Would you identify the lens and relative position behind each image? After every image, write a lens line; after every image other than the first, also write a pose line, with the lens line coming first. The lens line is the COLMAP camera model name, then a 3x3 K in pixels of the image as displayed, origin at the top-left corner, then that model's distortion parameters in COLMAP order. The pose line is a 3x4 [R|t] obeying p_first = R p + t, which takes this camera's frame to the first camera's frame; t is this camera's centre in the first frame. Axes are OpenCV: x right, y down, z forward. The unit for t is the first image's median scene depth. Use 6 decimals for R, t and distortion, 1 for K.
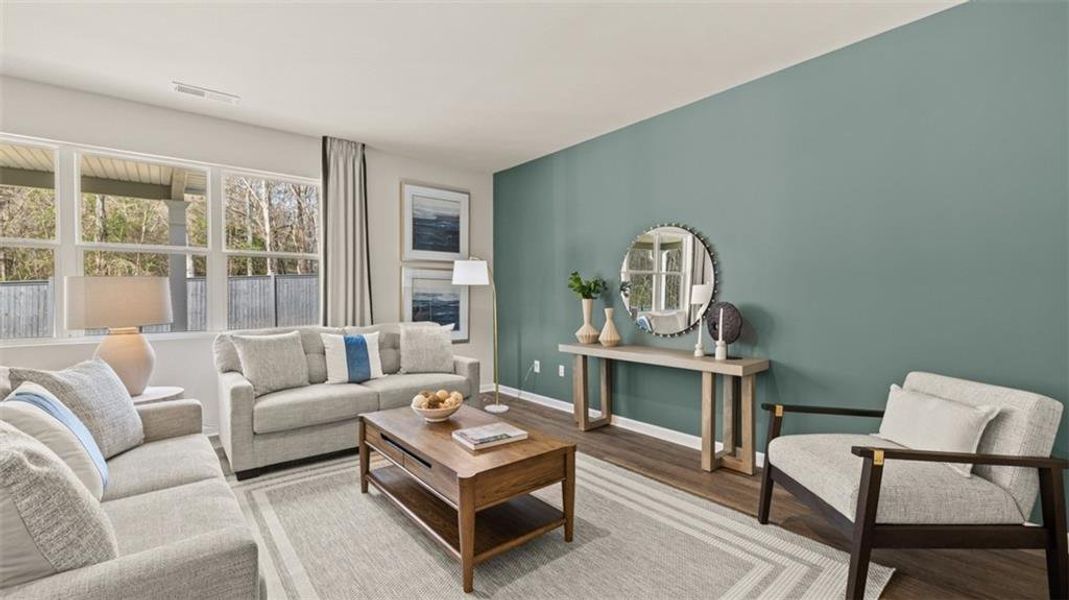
lens RADIAL K [[448.8, 0, 533.6], [0, 448.8, 299.2], [0, 0, 1]] dist [0.002596, 0.000050]
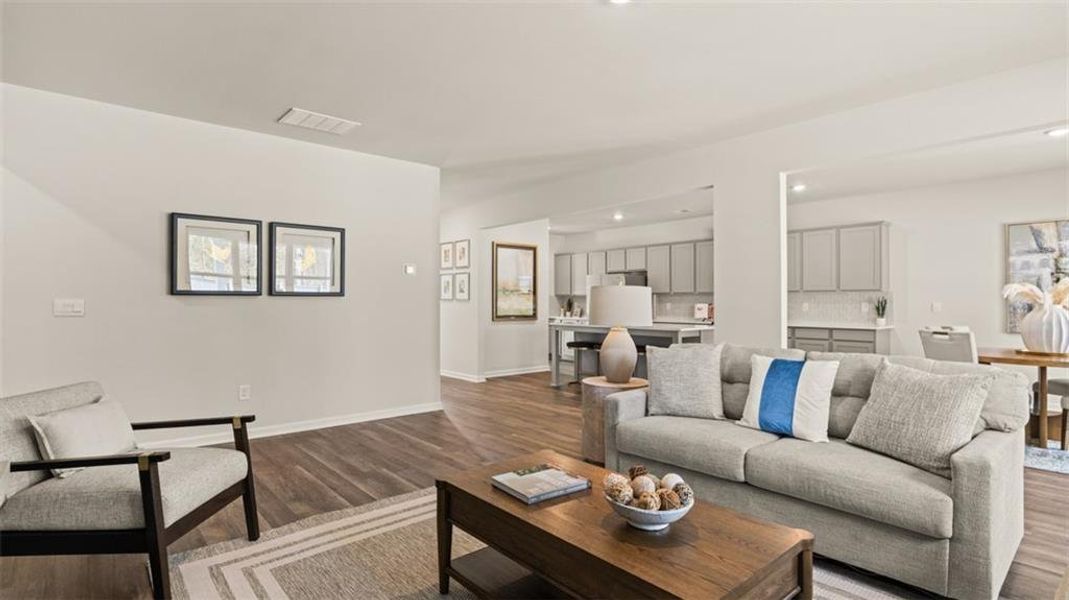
lens RADIAL K [[516.7, 0, 534.5], [0, 516.7, 300.0], [0, 0, 1]] dist [0.001040, -0.000103]
pose [[-0.999645, 0.001655, -0.026575, -0.035216], [0.001444, 0.999967, 0.007975, -0.011379], [0.026587, 0.007933, -0.999615, 1.047645]]
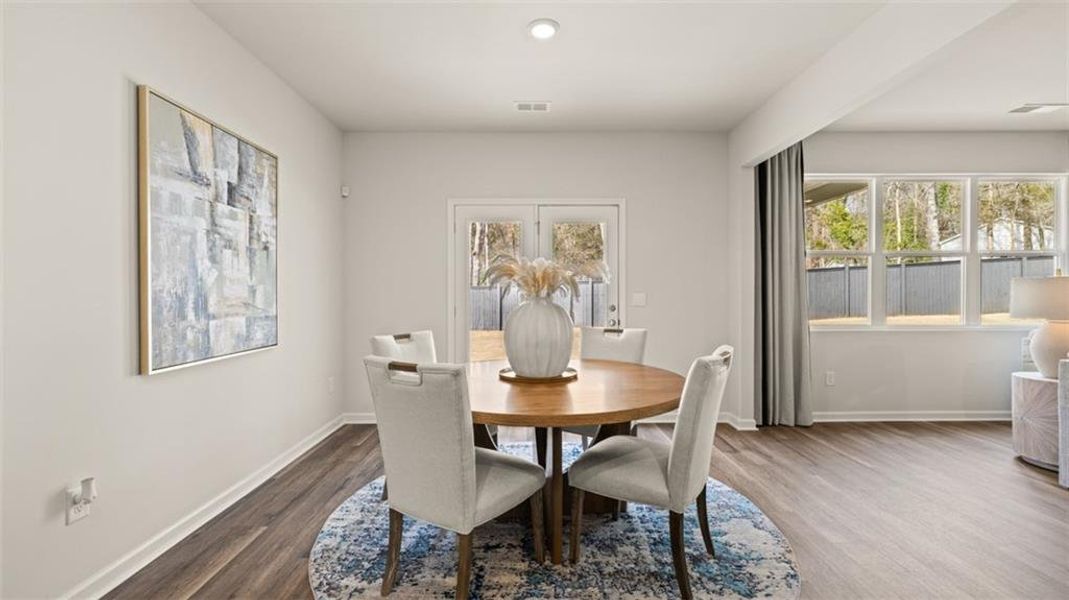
lens RADIAL K [[447.7, 0, 531.3], [0, 447.7, 290.8], [0, 0, 1]] dist [-0.000137, -0.000067]
pose [[0.770344, -0.004216, -0.637615, -0.797460], [-0.005510, 0.999897, -0.013267, 0.010546], [0.637605, 0.013734, 0.770241, -0.499567]]
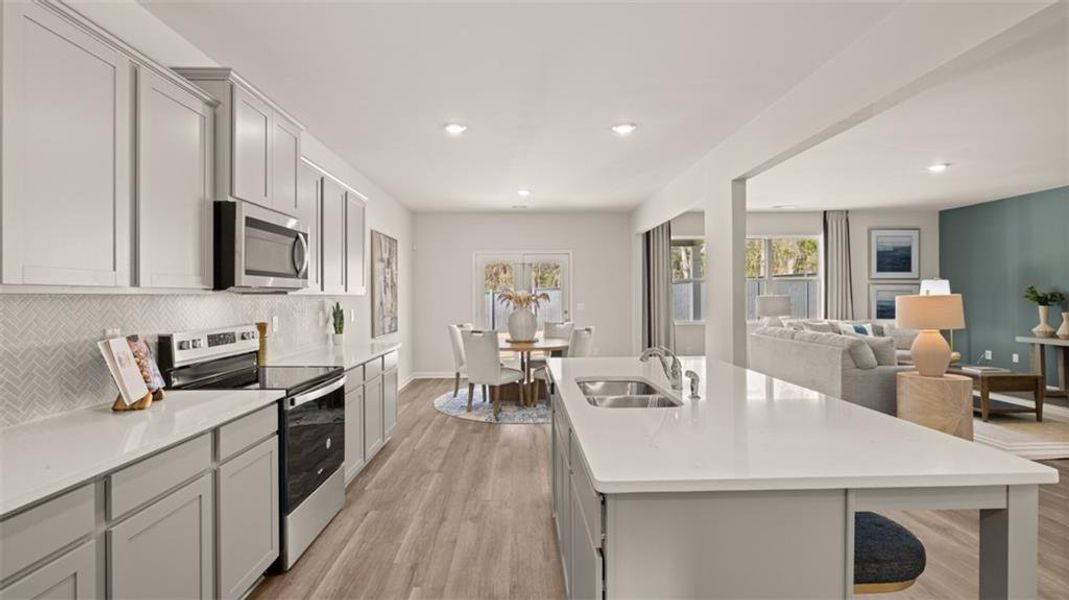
lens RADIAL K [[482.5, 0, 534.6], [0, 482.5, 294.4], [0, 0, 1]] dist [0.000535, -0.000509]
pose [[0.785185, -0.005247, -0.619239, -0.200270], [-0.003113, 0.999918, -0.012421, -0.012556], [0.619253, 0.011681, 0.785105, -1.200842]]
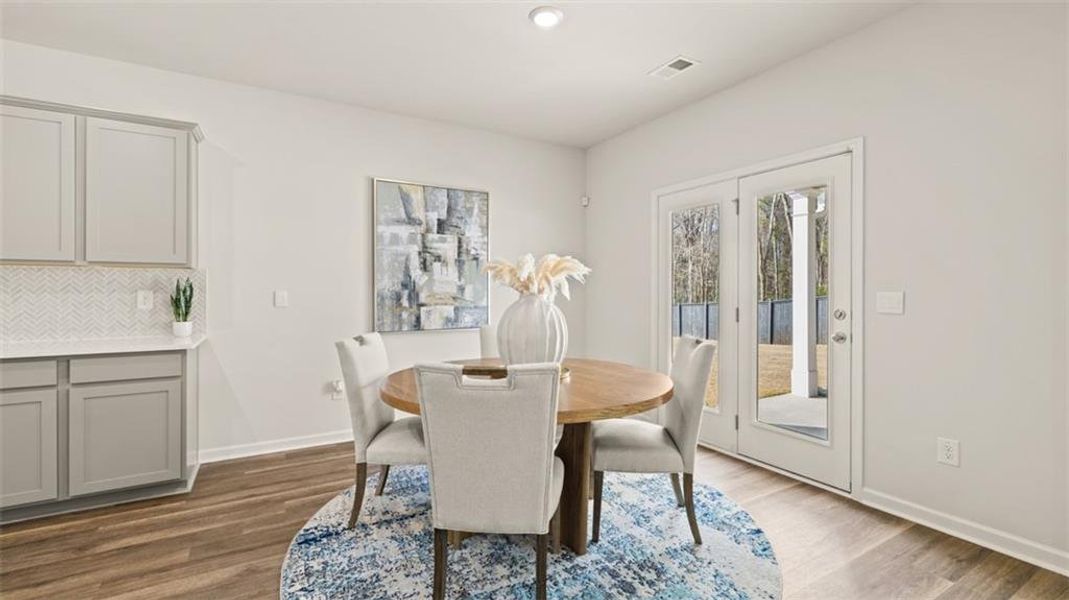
lens RADIAL K [[465.8, 0, 530.9], [0, 465.8, 287.7], [0, 0, 1]] dist [0.000297, -0.000105]
pose [[-0.172358, -0.005108, -0.985021, -0.563664], [-0.011722, 0.999926, -0.003134, 0.003199], [0.984965, 0.011007, -0.172405, 0.074484]]
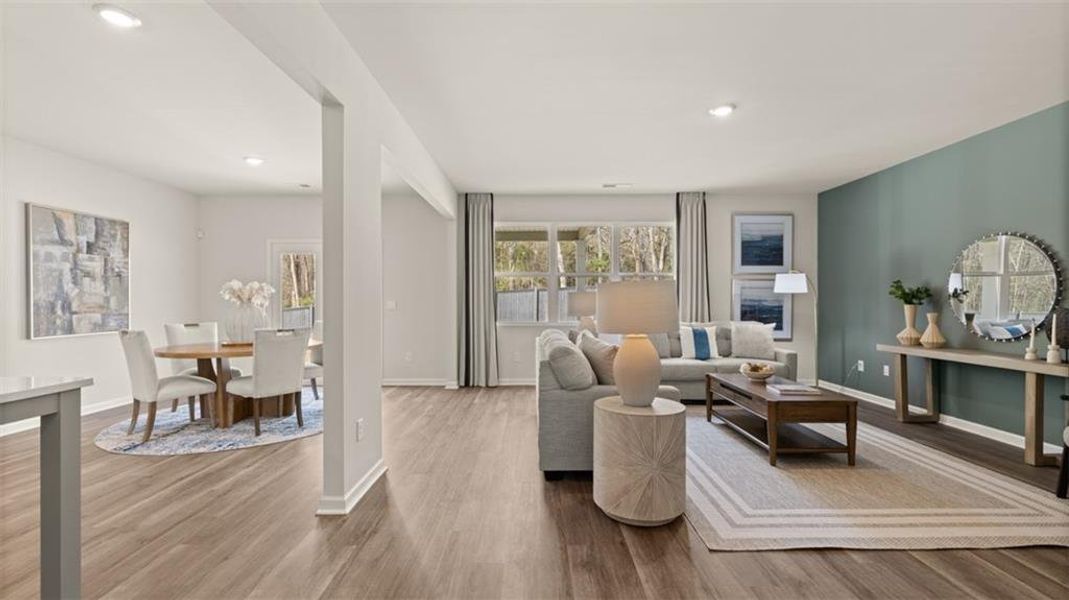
lens RADIAL K [[448.8, 0, 533.6], [0, 448.8, 299.2], [0, 0, 1]] dist [0.002596, 0.000050]
pose [[0.766205, 0.000532, -0.642596, 0.121714], [-0.008987, 0.999911, -0.009888, 0.005258], [0.642533, 0.013351, 0.766142, -0.441577]]
